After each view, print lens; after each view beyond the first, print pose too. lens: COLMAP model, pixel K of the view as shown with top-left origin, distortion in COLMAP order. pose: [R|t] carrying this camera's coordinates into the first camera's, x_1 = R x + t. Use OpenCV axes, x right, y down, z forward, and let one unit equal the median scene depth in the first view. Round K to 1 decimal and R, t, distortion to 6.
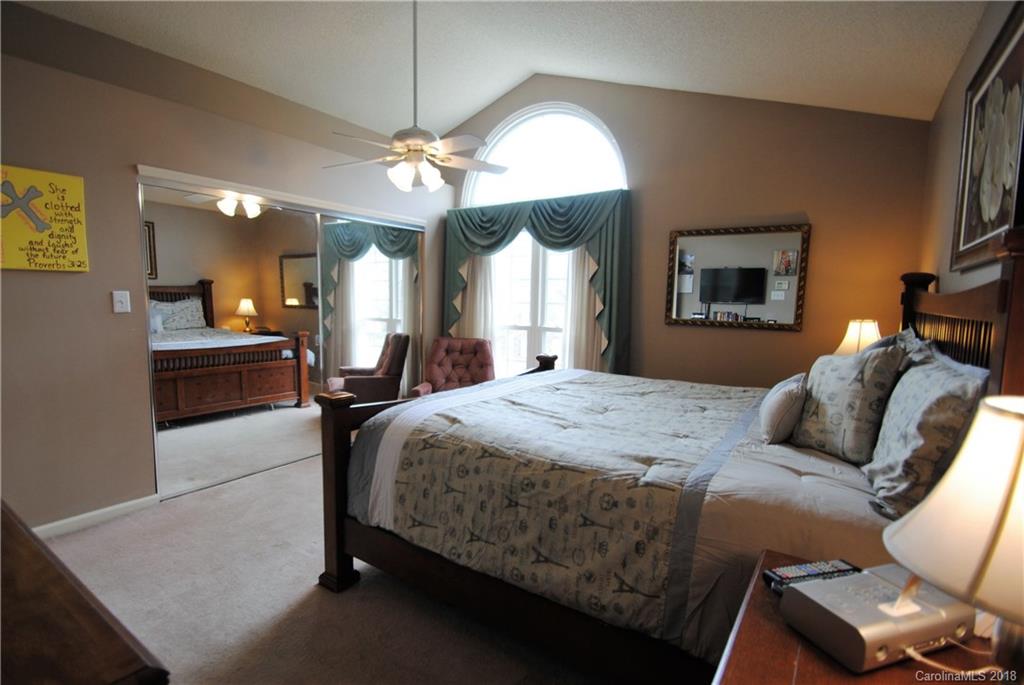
lens RADIAL K [[499.2, 0, 513.1], [0, 499.2, 344.7], [0, 0, 1]] dist [0.005986, -0.000327]
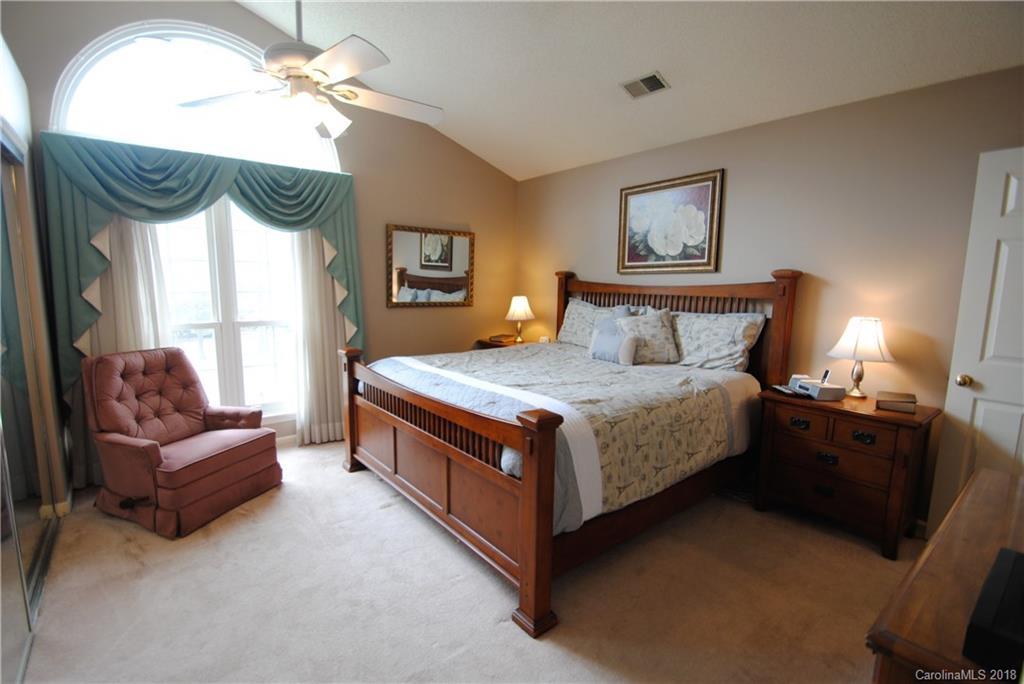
lens RADIAL K [[450.2, 0, 508.4], [0, 450.2, 346.9], [0, 0, 1]] dist [0.000912, -0.011078]
pose [[0.313452, -0.143921, 0.938635, -0.554120], [0.082762, 0.988827, 0.123979, -0.056239], [-0.945991, 0.038821, 0.321861, 0.412981]]
